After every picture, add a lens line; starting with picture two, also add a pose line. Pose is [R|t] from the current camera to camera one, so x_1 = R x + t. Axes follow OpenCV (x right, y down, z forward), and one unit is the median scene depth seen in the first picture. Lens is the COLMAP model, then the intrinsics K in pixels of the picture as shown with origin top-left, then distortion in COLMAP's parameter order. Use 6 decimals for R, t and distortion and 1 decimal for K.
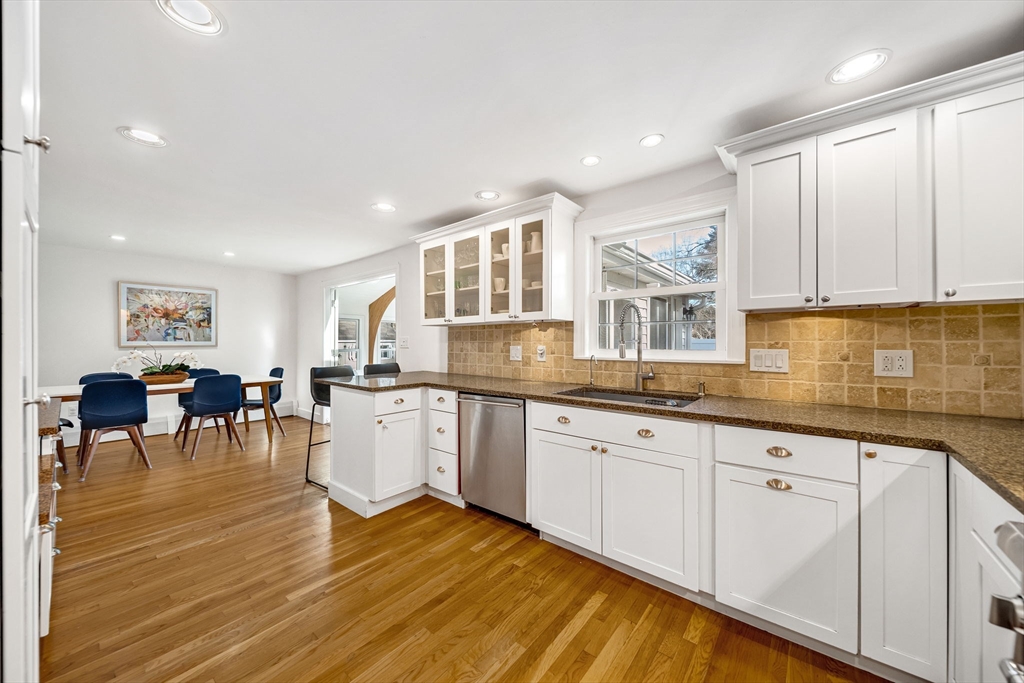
lens RADIAL K [[361.1, 0, 518.4], [0, 361.1, 339.3], [0, 0, 1]] dist [-0.003590, -0.000464]
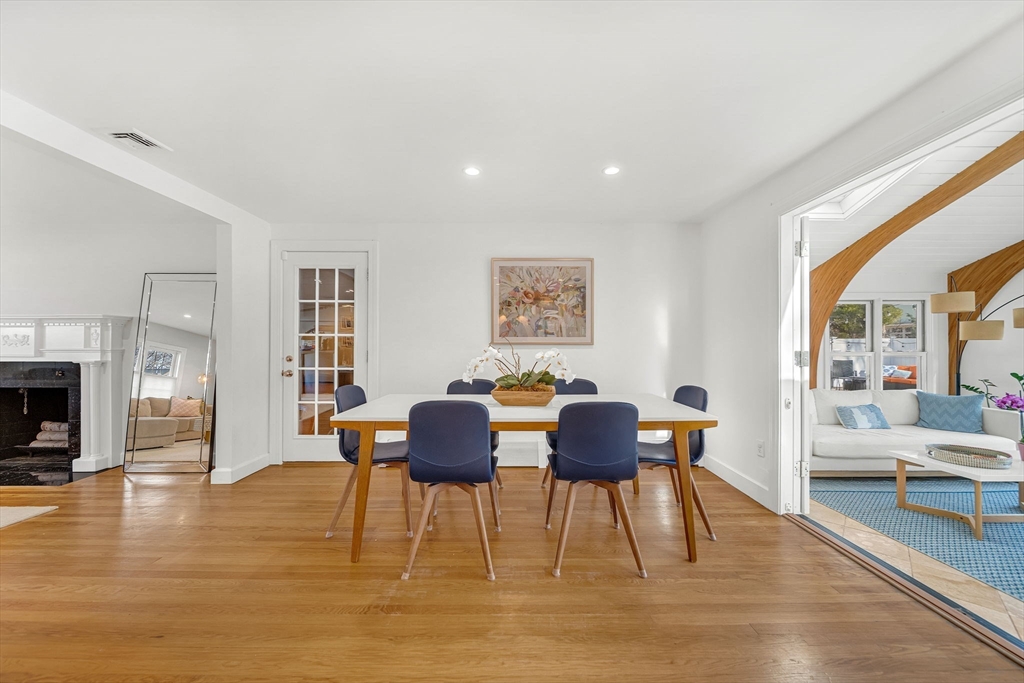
lens RADIAL K [[361.1, 0, 509.3], [0, 361.1, 346.6], [0, 0, 1]] dist [-0.003590, -0.000464]
pose [[0.609079, 0.000409, -0.793109, -0.436116], [0.004155, 0.999984, 0.003706, 0.021884], [0.793098, -0.005553, 0.609068, 0.511386]]
